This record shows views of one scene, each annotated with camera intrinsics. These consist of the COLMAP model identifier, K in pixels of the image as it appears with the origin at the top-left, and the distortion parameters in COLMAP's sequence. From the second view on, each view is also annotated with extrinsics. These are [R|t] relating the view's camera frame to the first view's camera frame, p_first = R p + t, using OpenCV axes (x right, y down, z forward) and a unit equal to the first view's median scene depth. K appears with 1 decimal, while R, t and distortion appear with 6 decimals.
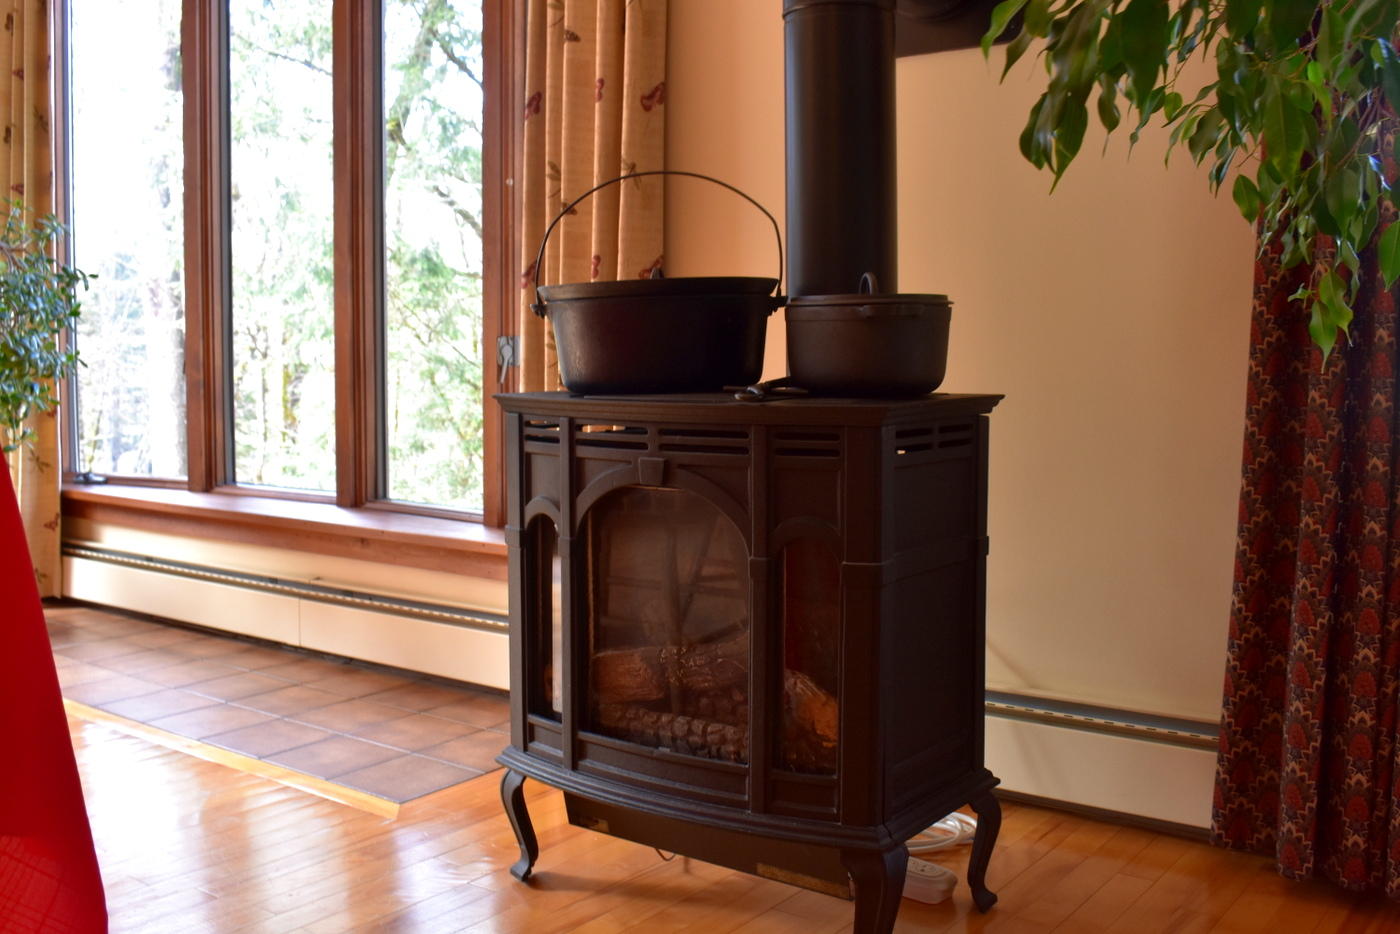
lens RADIAL K [[1411.6, 0, 698.9], [0, 1411.6, 461.5], [0, 0, 1]] dist [-0.062057, 0.000000]
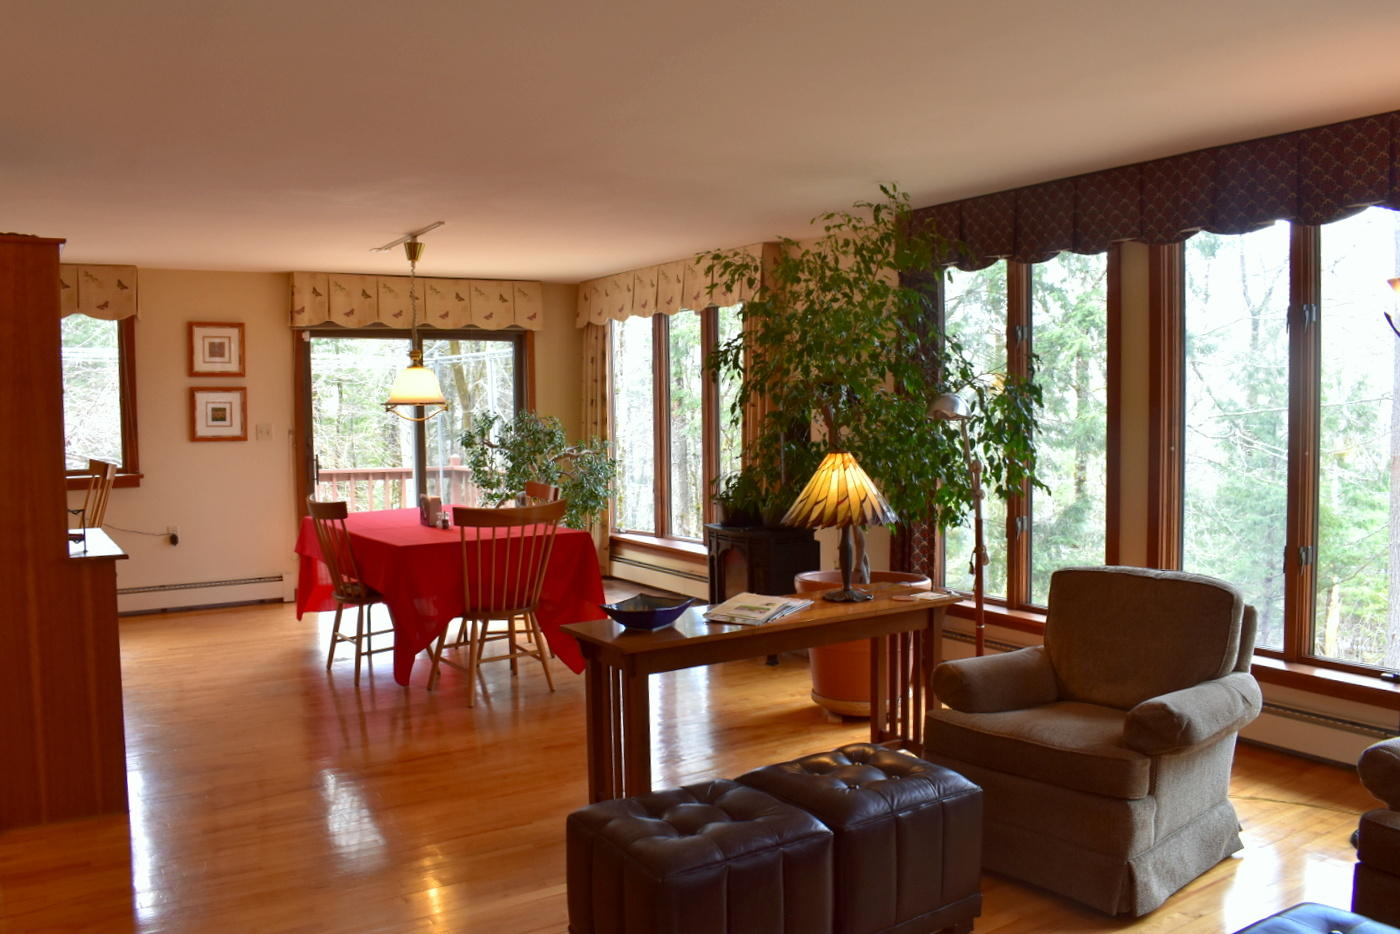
lens RADIAL K [[1114.1, 0, 699.7], [0, 1114.1, 468.2], [0, 0, 1]] dist [-0.047282, 0.013343]
pose [[0.934844, 0.002749, -0.355047, 0.479173], [-0.010360, 0.999755, -0.019537, -0.071904], [0.354906, 0.021942, 0.934644, -0.974961]]
